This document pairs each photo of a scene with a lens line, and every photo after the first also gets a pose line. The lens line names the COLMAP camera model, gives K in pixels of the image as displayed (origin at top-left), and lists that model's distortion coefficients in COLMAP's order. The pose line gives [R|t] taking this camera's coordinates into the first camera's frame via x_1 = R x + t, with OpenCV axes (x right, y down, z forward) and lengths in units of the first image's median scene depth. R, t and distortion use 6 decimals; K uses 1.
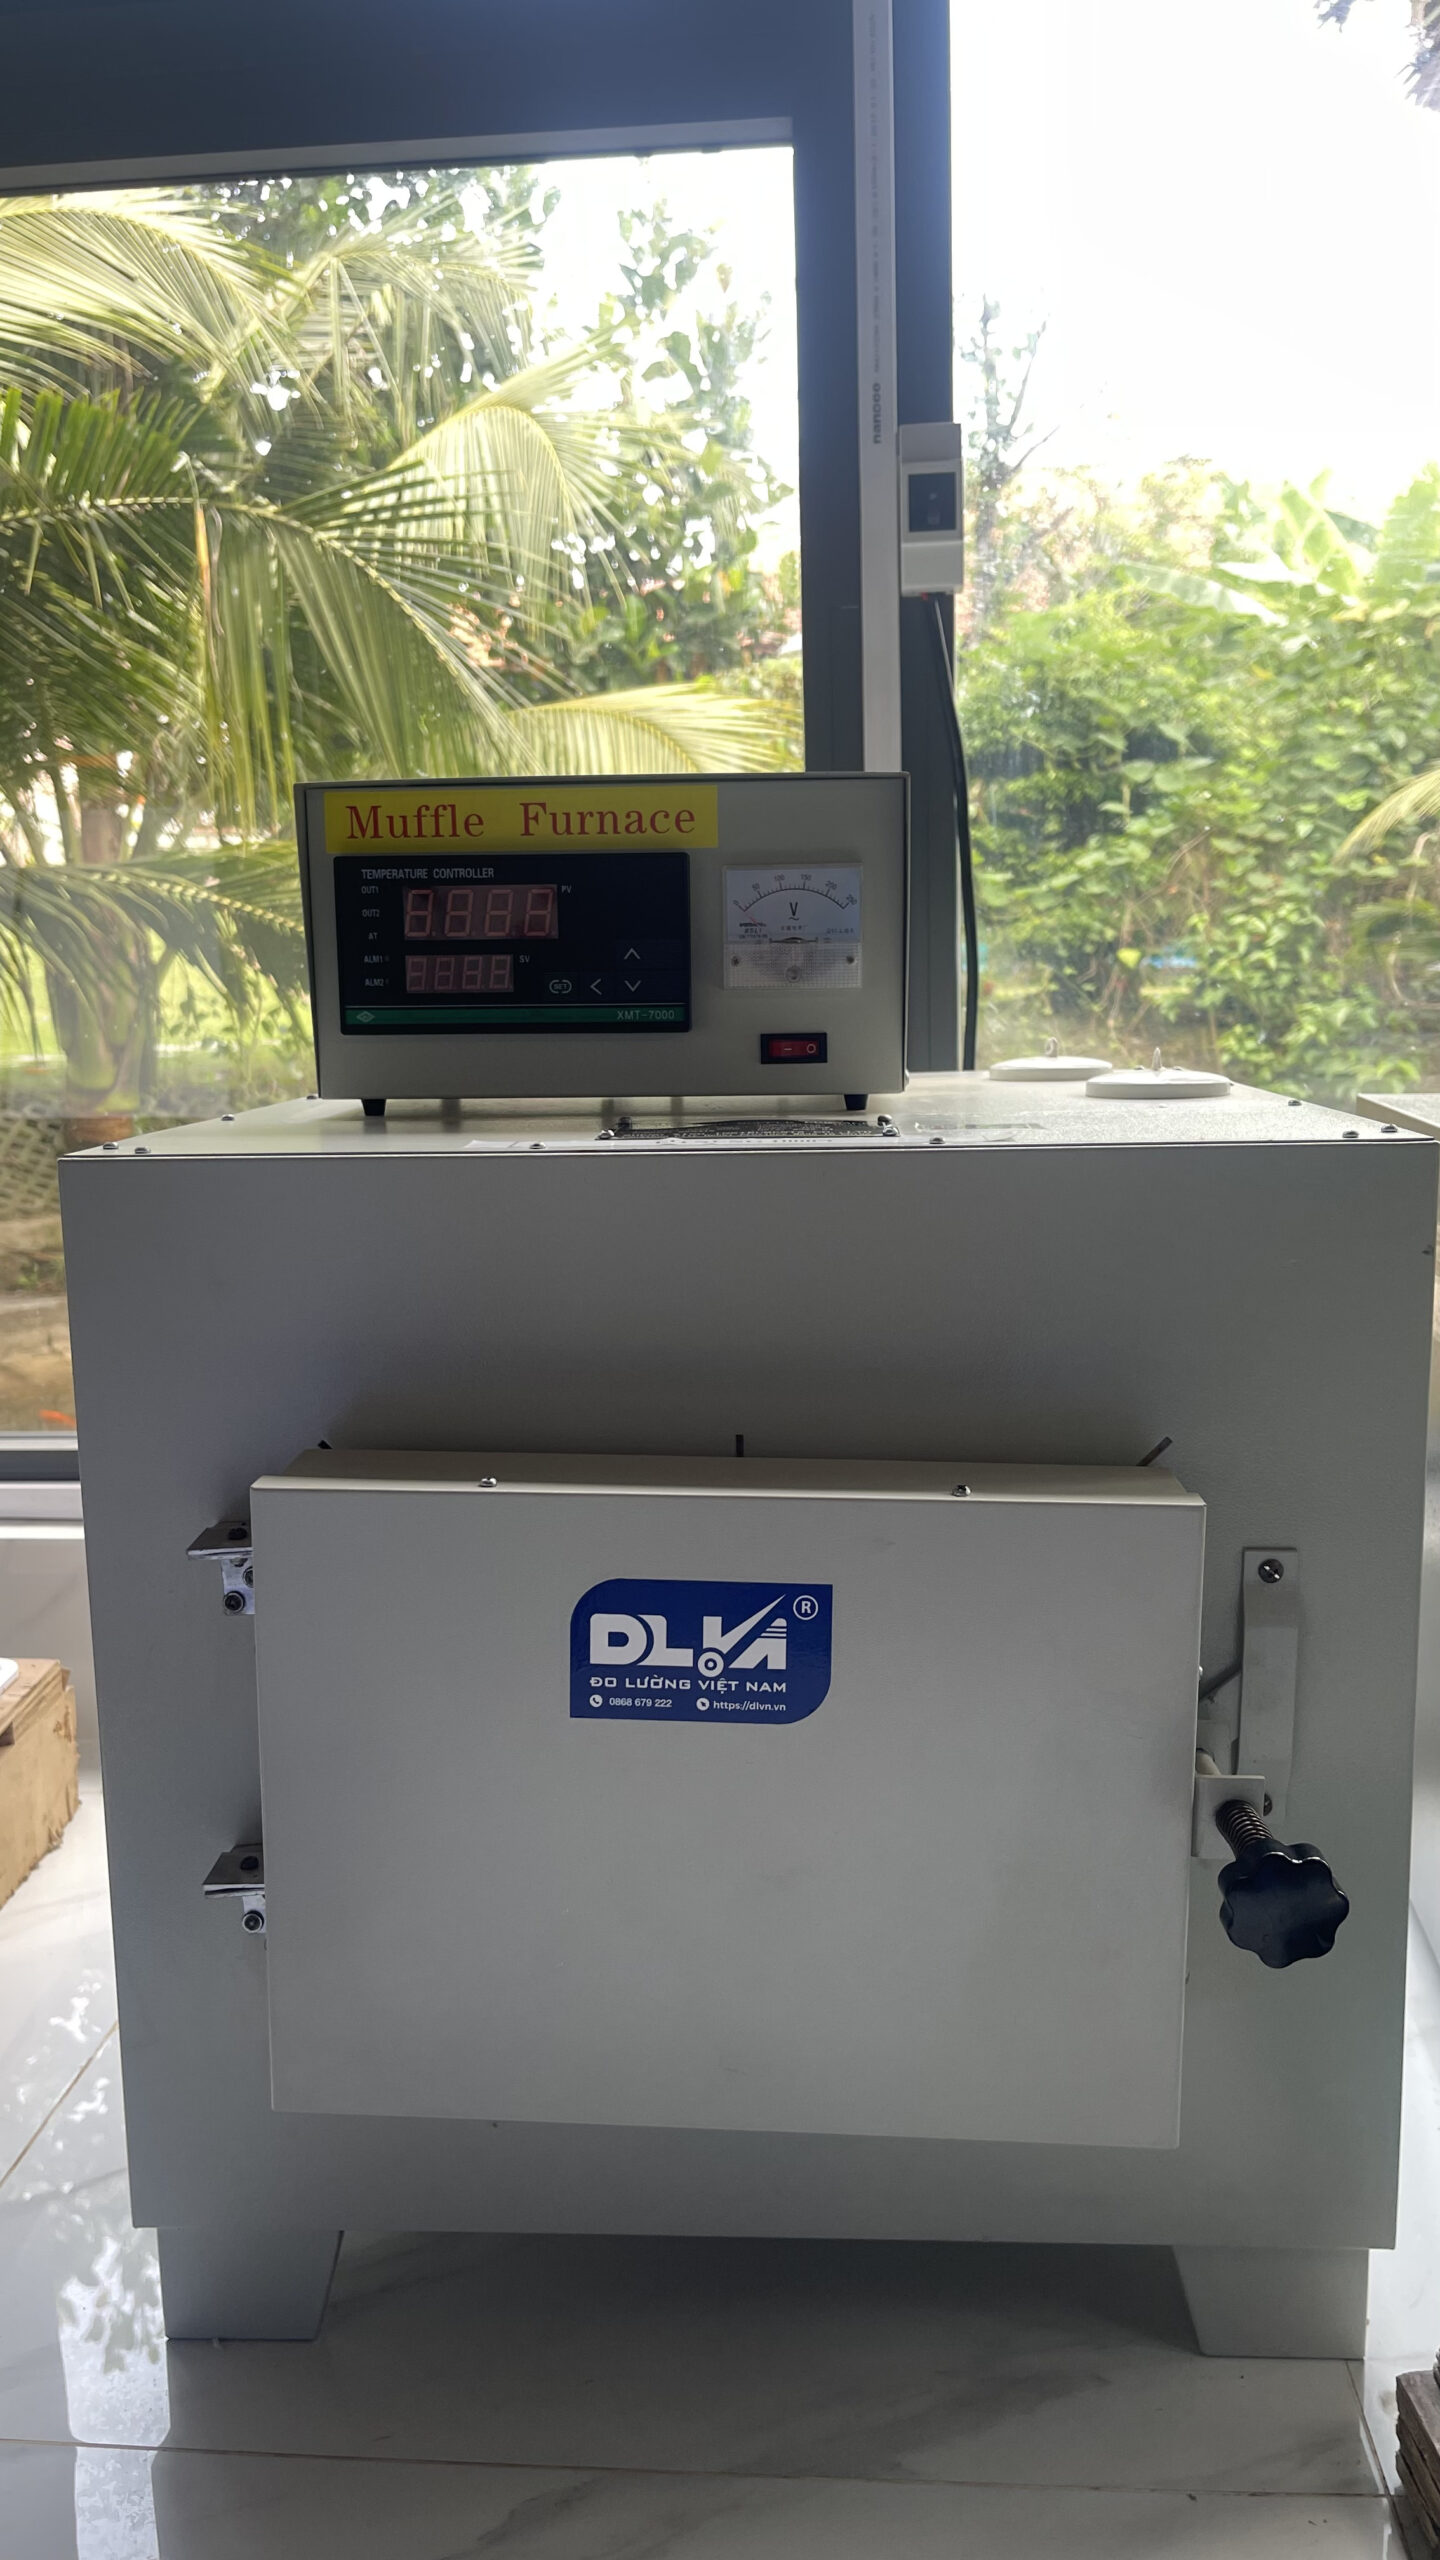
lens RADIAL K [[1962.5, 0, 713.5], [0, 1962.5, 1285.3], [0, 0, 1]] dist [0.026151, -0.039709]
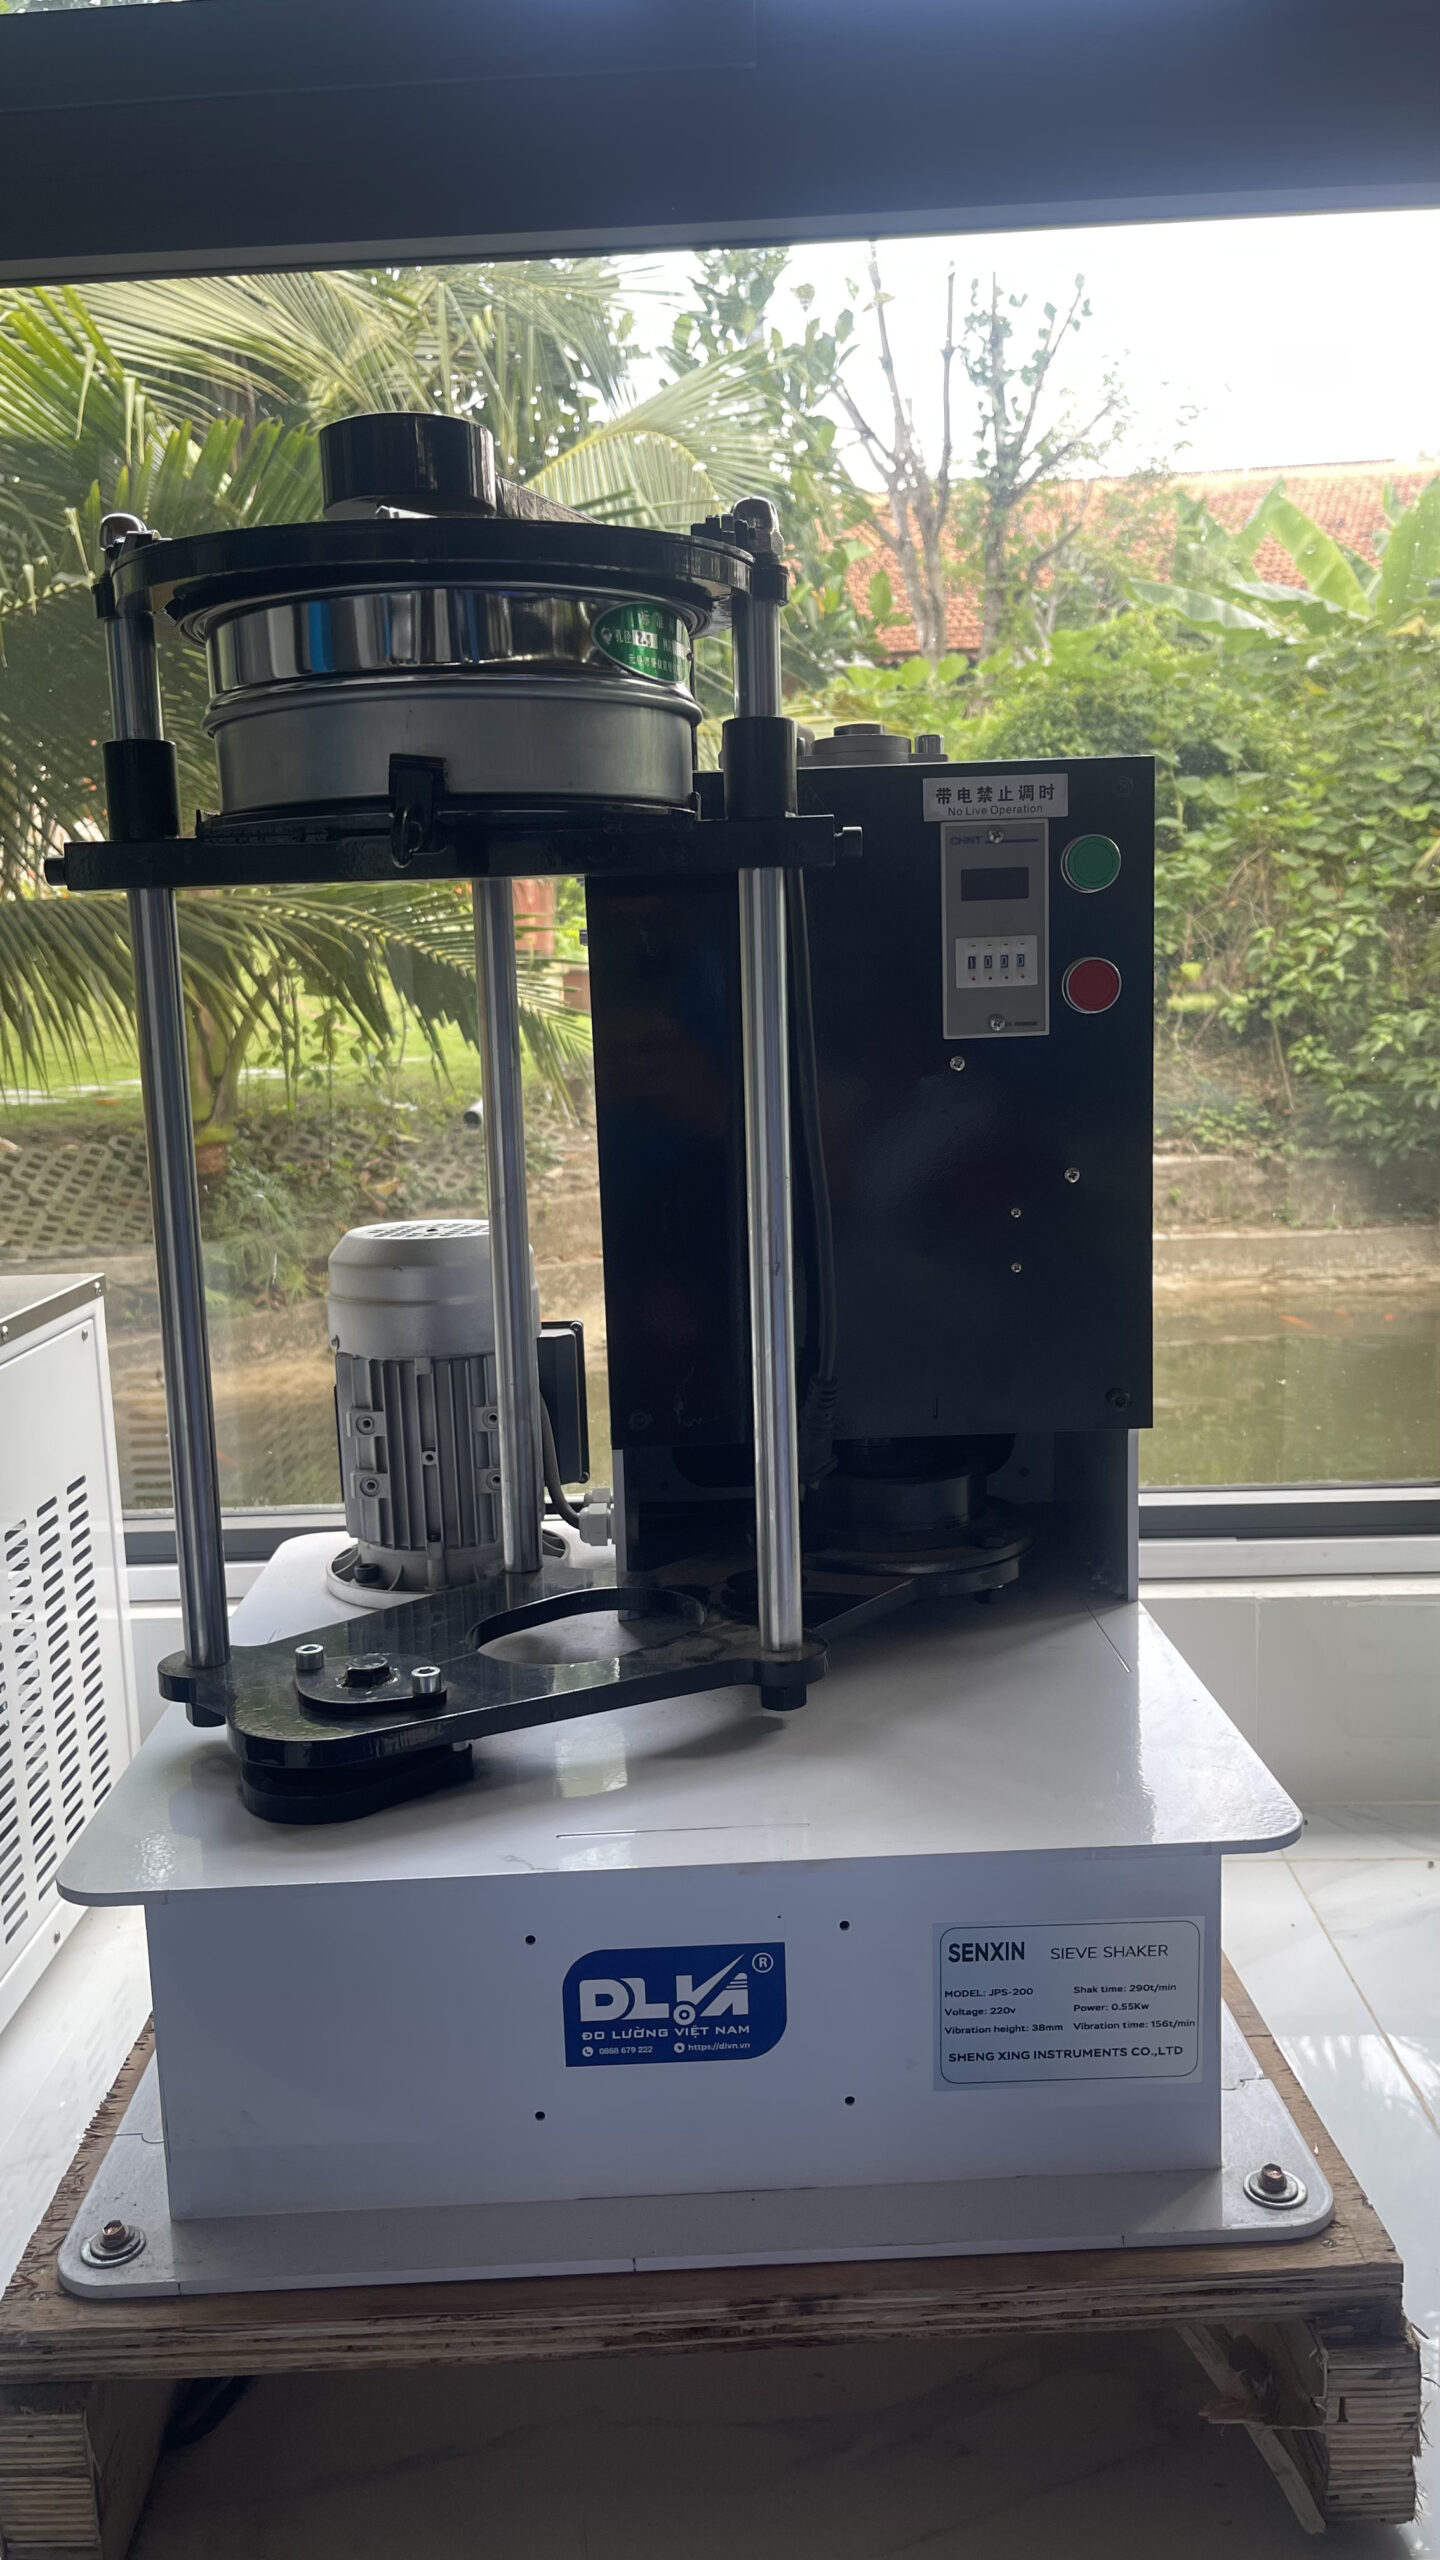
lens RADIAL K [[1962.5, 0, 714.9], [0, 1962.5, 1287.0], [0, 0, 1]] dist [0.026151, -0.039709]
pose [[0.998929, -0.021302, 0.041070, -0.081910], [0.021580, 0.999747, -0.006337, -0.003416], [-0.040925, 0.007217, 0.999136, 0.002512]]
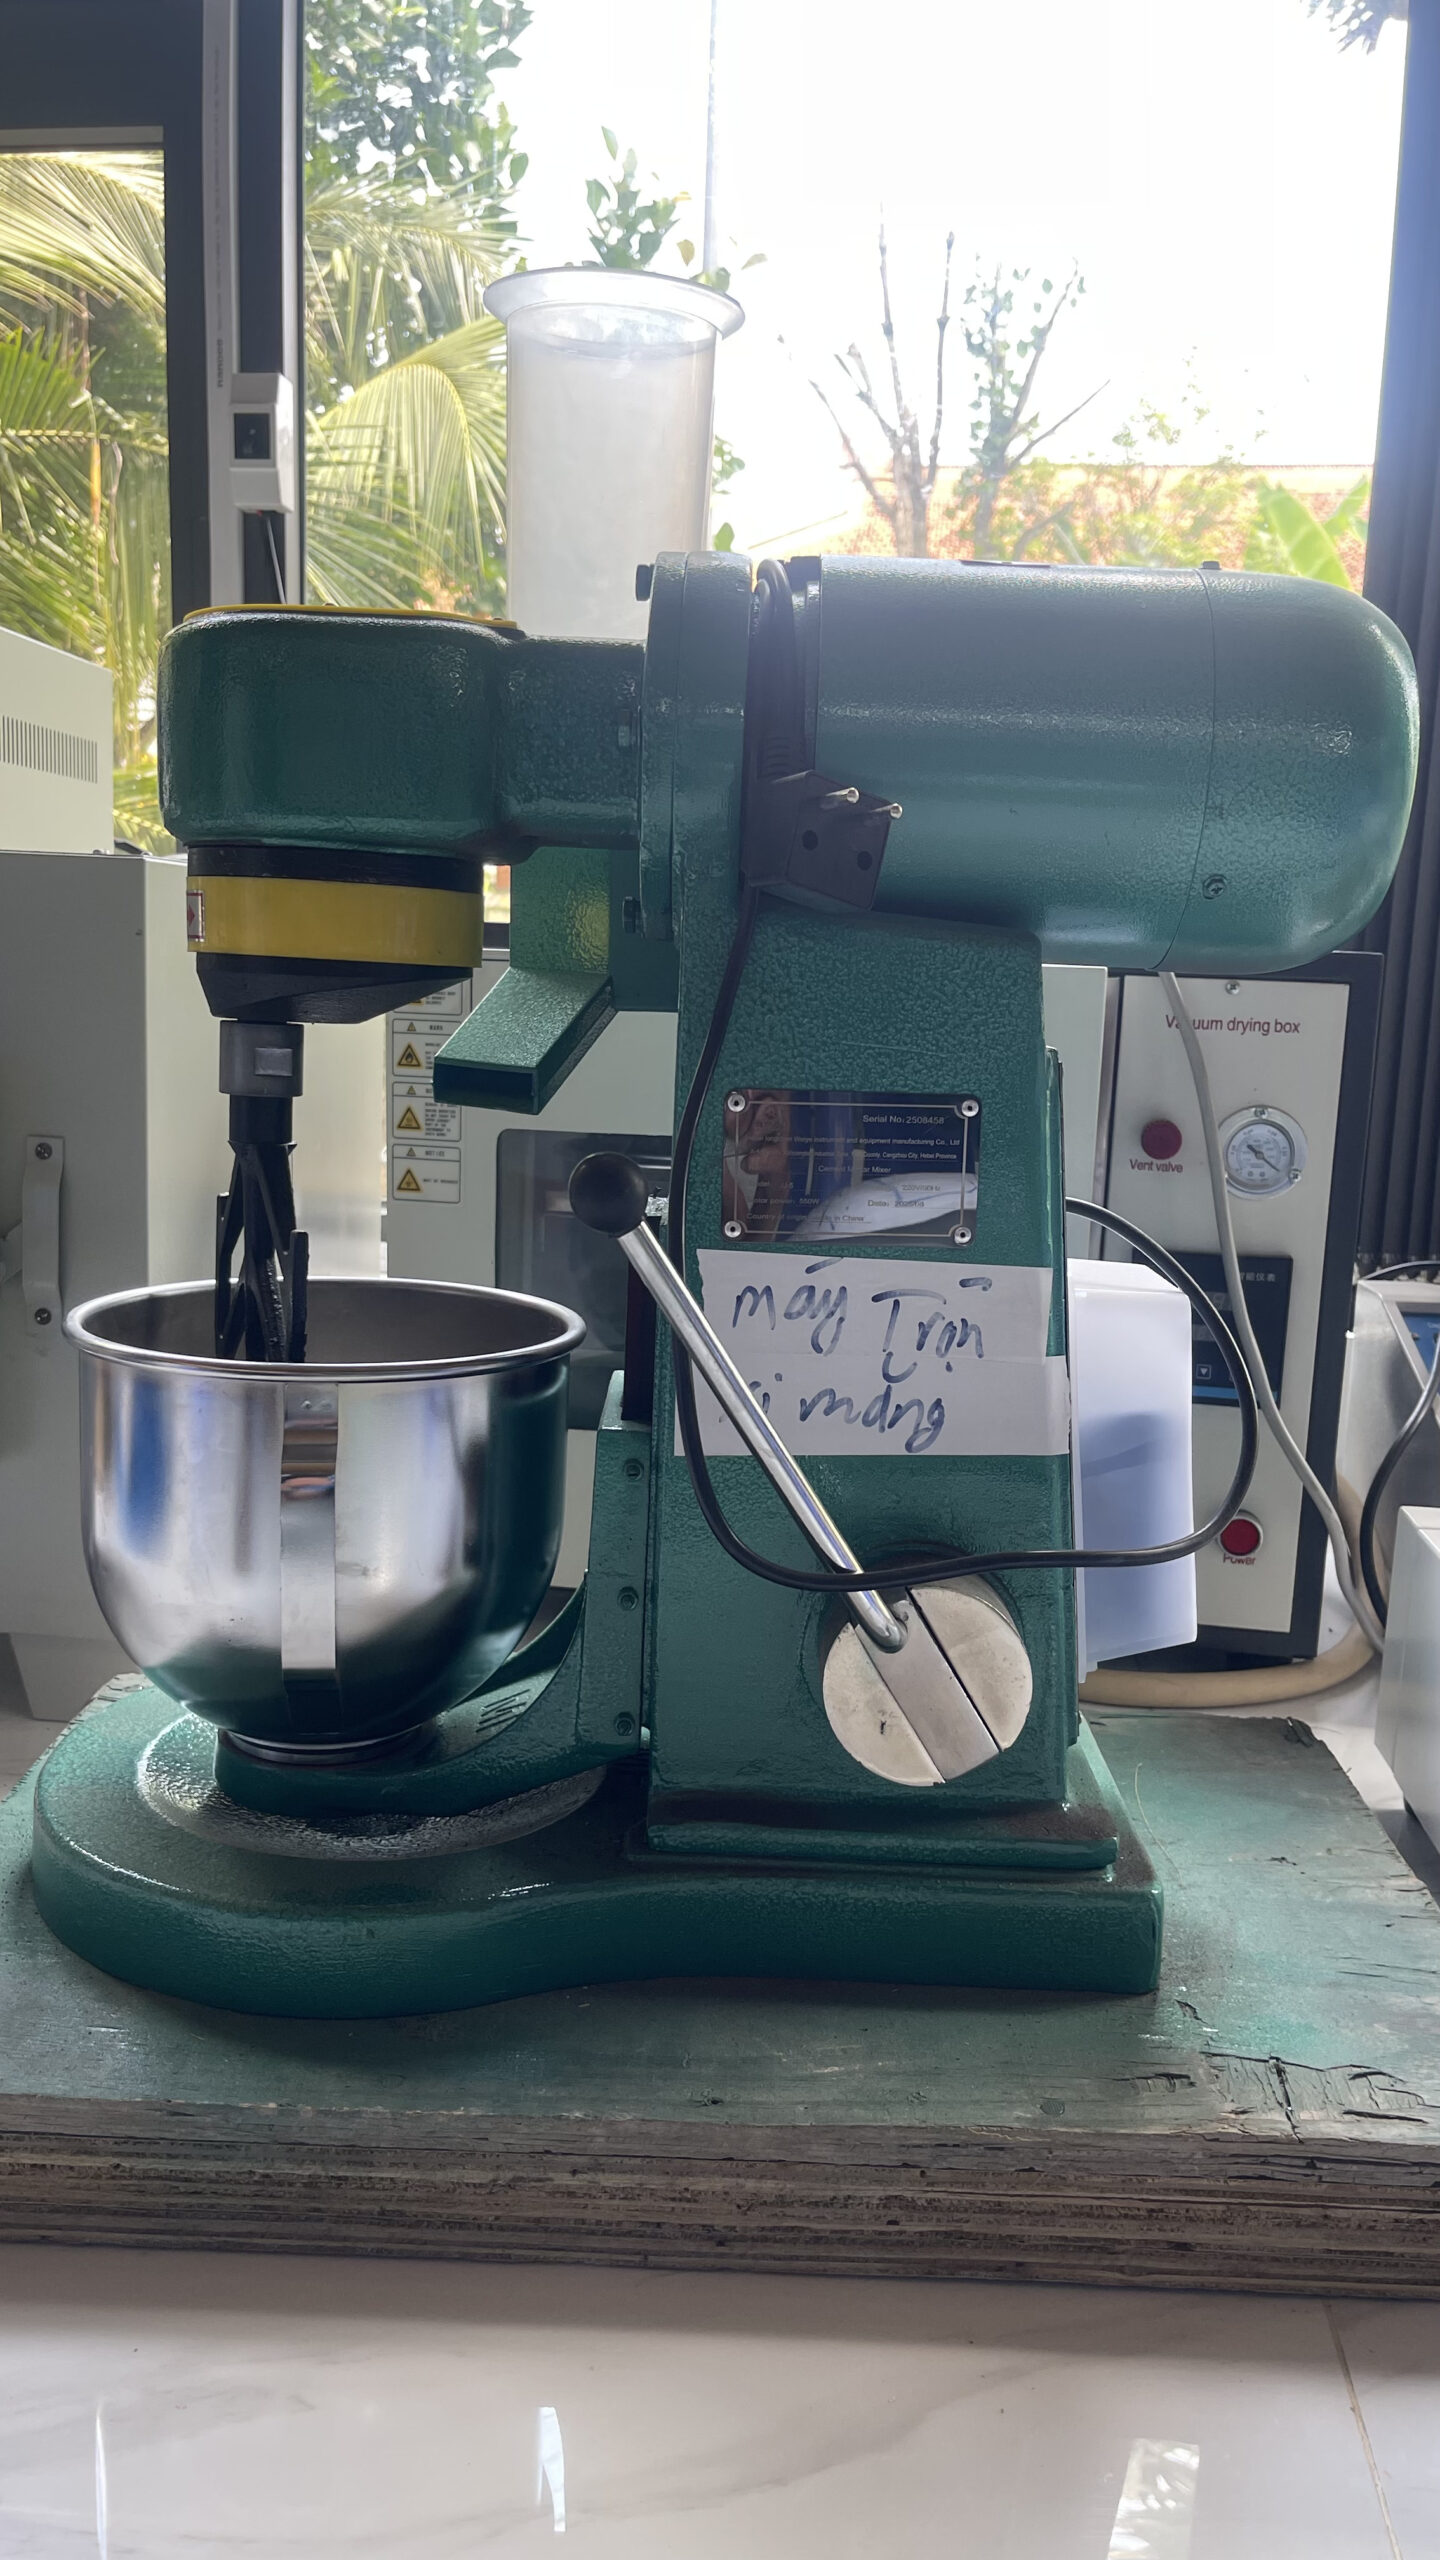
lens RADIAL K [[1962.5, 0, 709.8], [0, 1962.5, 1290.3], [0, 0, 1]] dist [0.026151, -0.039709]
pose [[0.997503, 0.067524, -0.020700, 0.067895], [-0.067282, 0.997660, 0.012156, 0.016454], [0.021472, -0.010733, 0.999712, -0.038084]]
